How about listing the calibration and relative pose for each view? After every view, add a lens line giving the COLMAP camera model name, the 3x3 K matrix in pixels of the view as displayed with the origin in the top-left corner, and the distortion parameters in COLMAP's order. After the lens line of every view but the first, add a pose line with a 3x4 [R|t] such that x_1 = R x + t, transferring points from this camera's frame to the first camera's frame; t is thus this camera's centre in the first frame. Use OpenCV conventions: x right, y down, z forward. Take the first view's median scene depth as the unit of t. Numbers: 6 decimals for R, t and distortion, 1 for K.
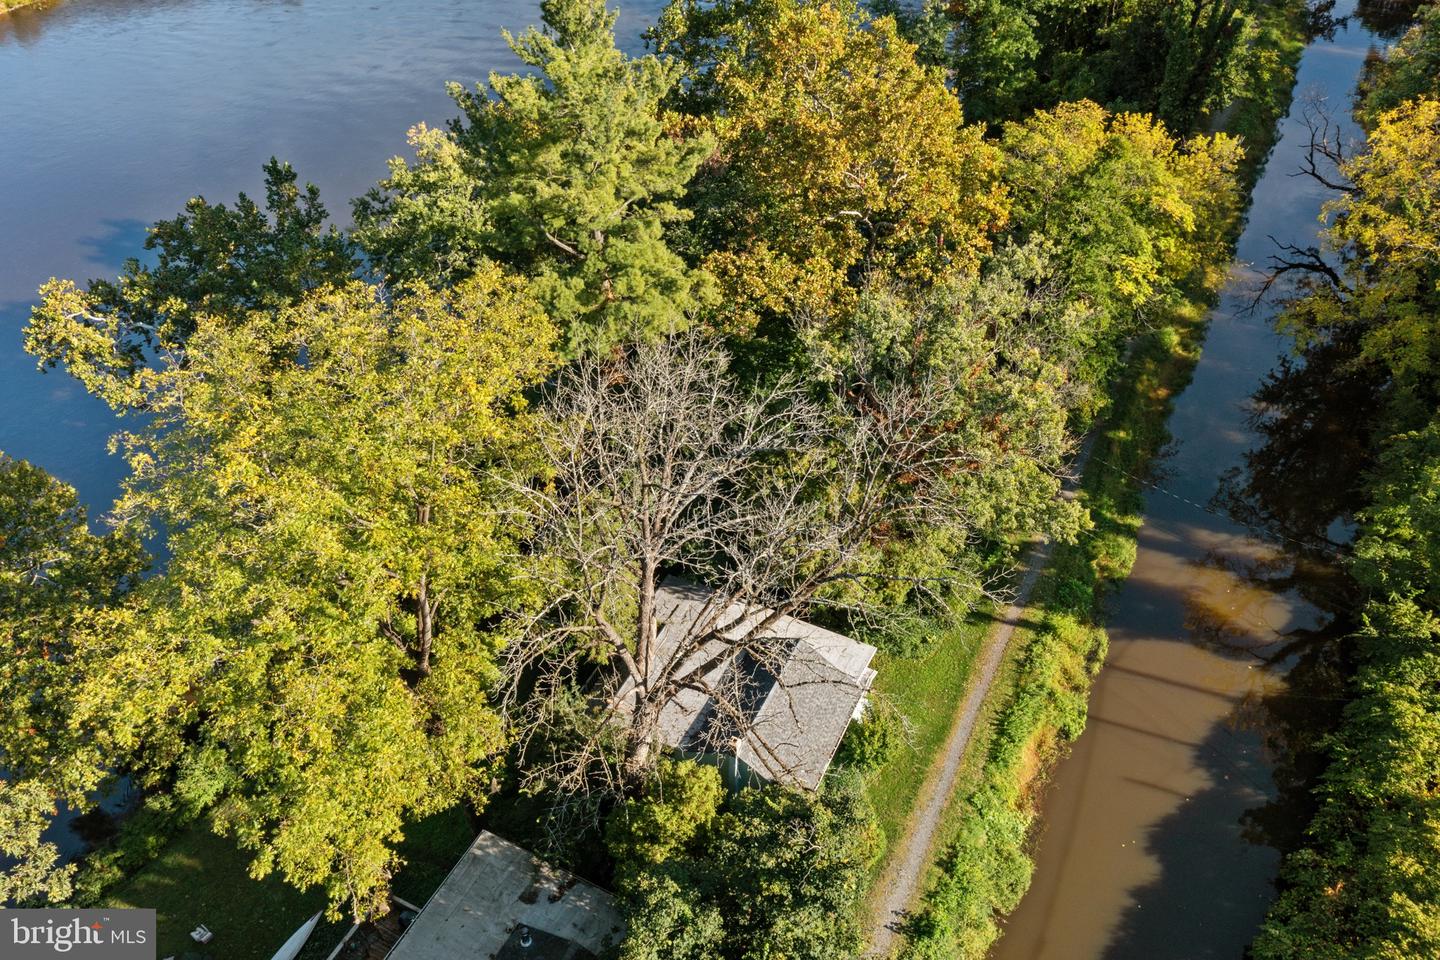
lens RADIAL K [[1138.4, 0, 720.0], [0, 1138.4, 480.0], [0, 0, 1]] dist [-0.006978, 0.008525]
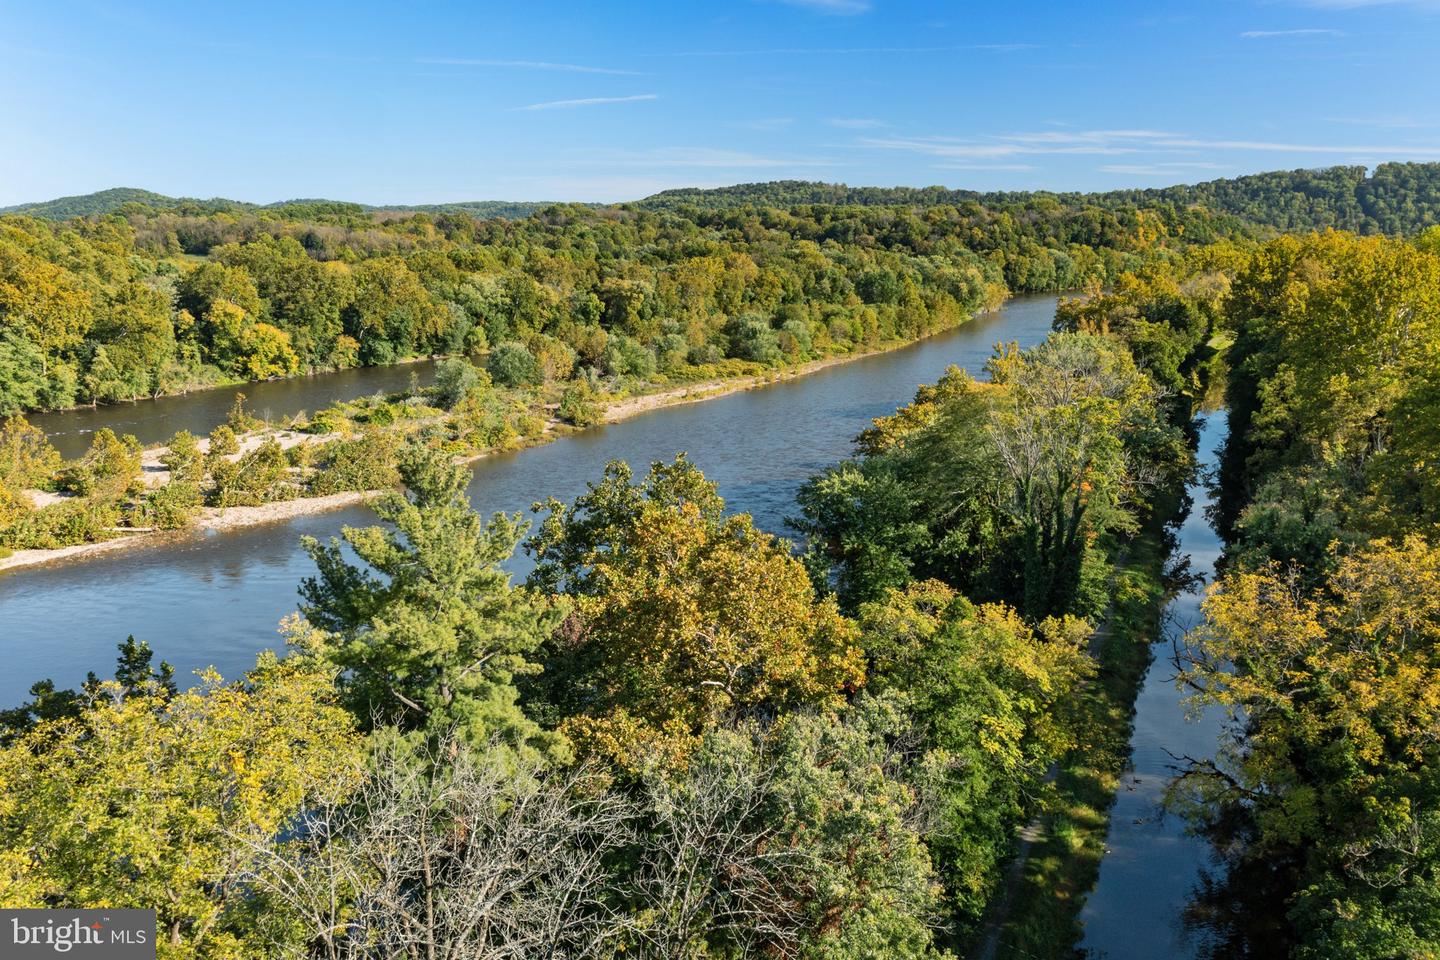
lens RADIAL K [[1141.5, 0, 720.0], [0, 1141.5, 480.0], [0, 0, 1]] dist [0.006217, 0.010812]
pose [[0.998640, -0.005215, 0.051870, 0.074767], [0.030073, 0.870369, -0.491480, 0.111255], [-0.042583, 0.492372, 0.869343, 0.040348]]
